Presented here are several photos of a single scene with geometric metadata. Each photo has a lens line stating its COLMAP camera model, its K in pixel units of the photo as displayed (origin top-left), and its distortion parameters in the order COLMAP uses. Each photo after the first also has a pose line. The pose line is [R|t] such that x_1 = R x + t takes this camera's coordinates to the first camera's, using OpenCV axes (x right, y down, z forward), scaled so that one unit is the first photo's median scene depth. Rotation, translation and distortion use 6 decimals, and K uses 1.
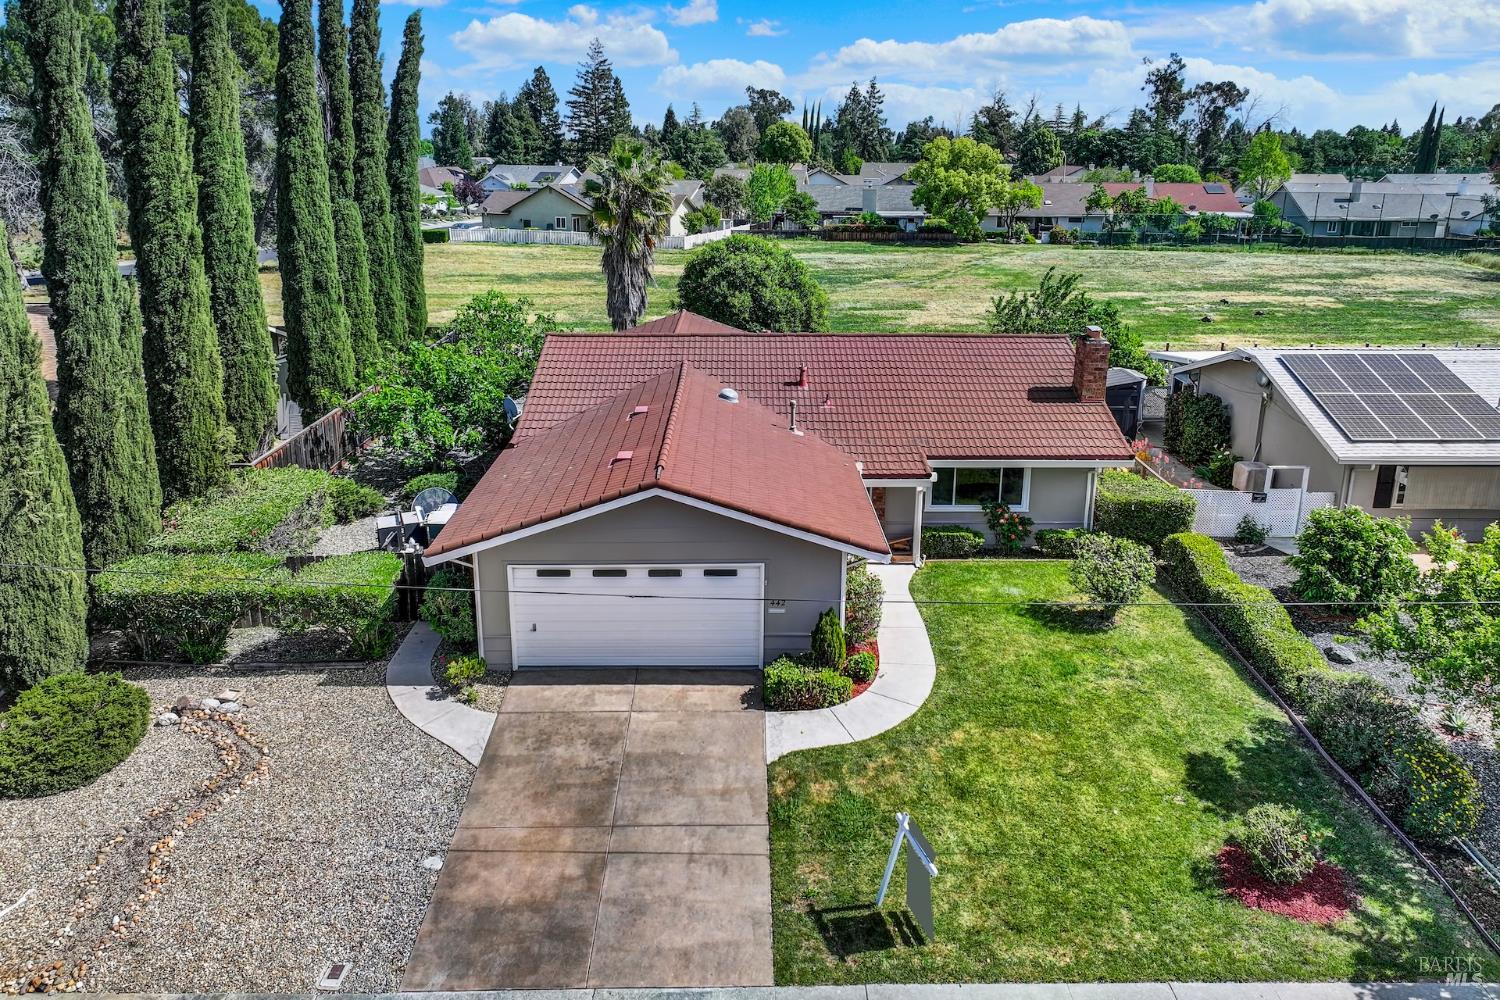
lens RADIAL K [[1067.5, 0, 755.7], [0, 1067.5, 436.0], [0, 0, 1]] dist [0.016891, 0.002175]
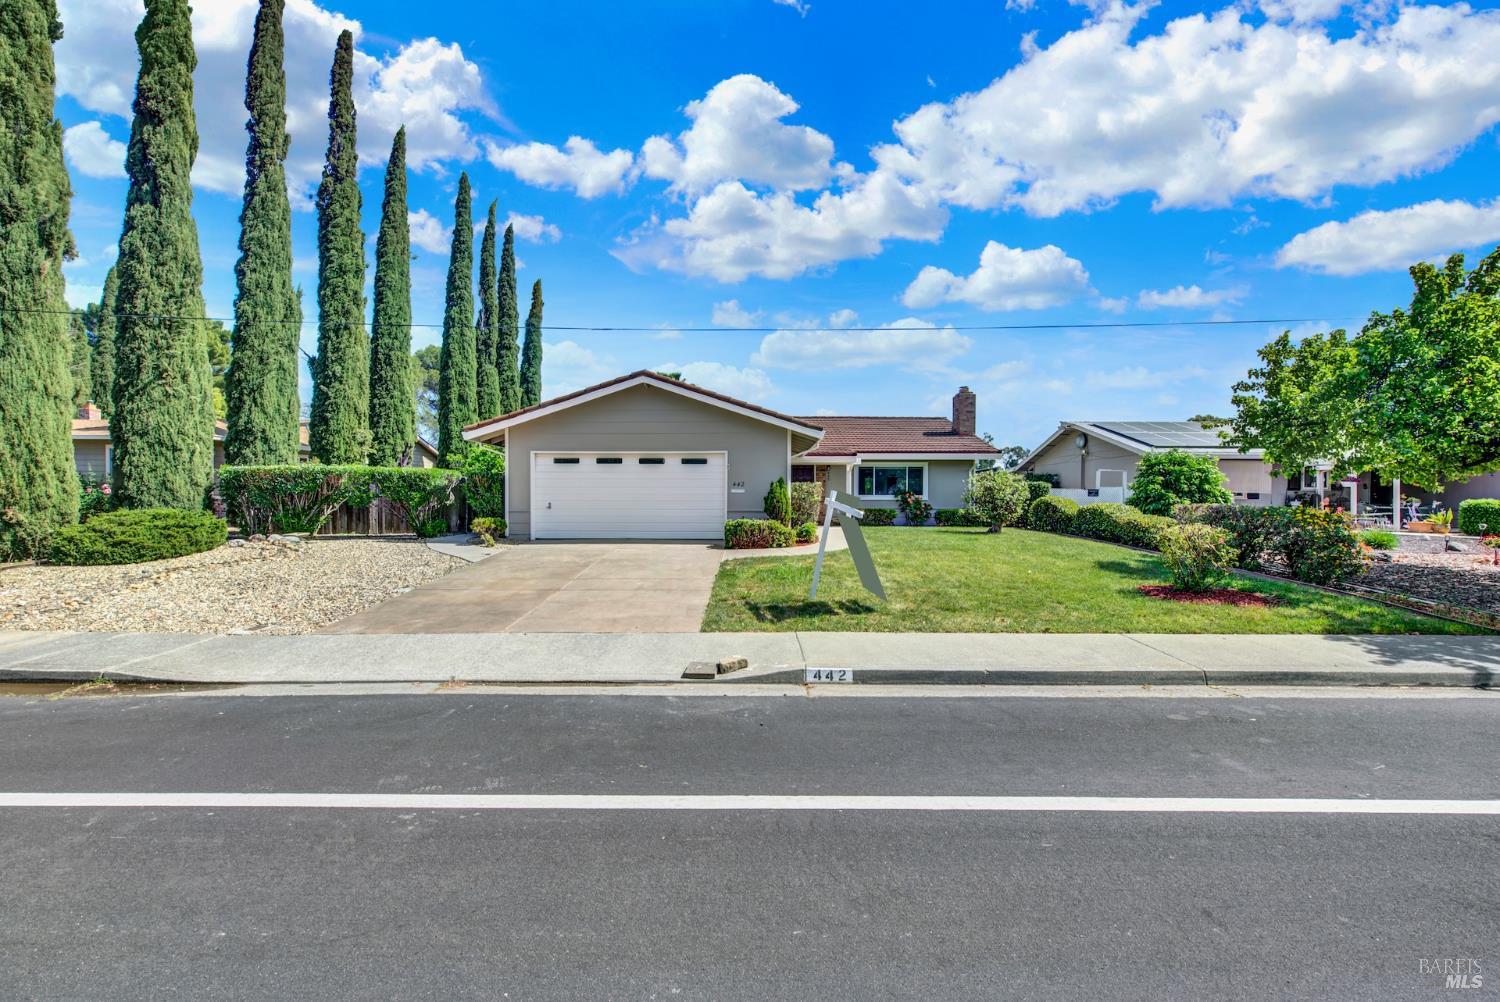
lens RADIAL K [[593.1, 0, 747.3], [0, 593.1, 507.9], [0, 0, 1]] dist [0.021999, -0.012326]
pose [[0.999458, -0.016013, -0.028763, 0.050770], [0.007956, 0.965317, -0.260958, 0.364607], [0.031944, 0.260587, 0.964922, 0.309419]]
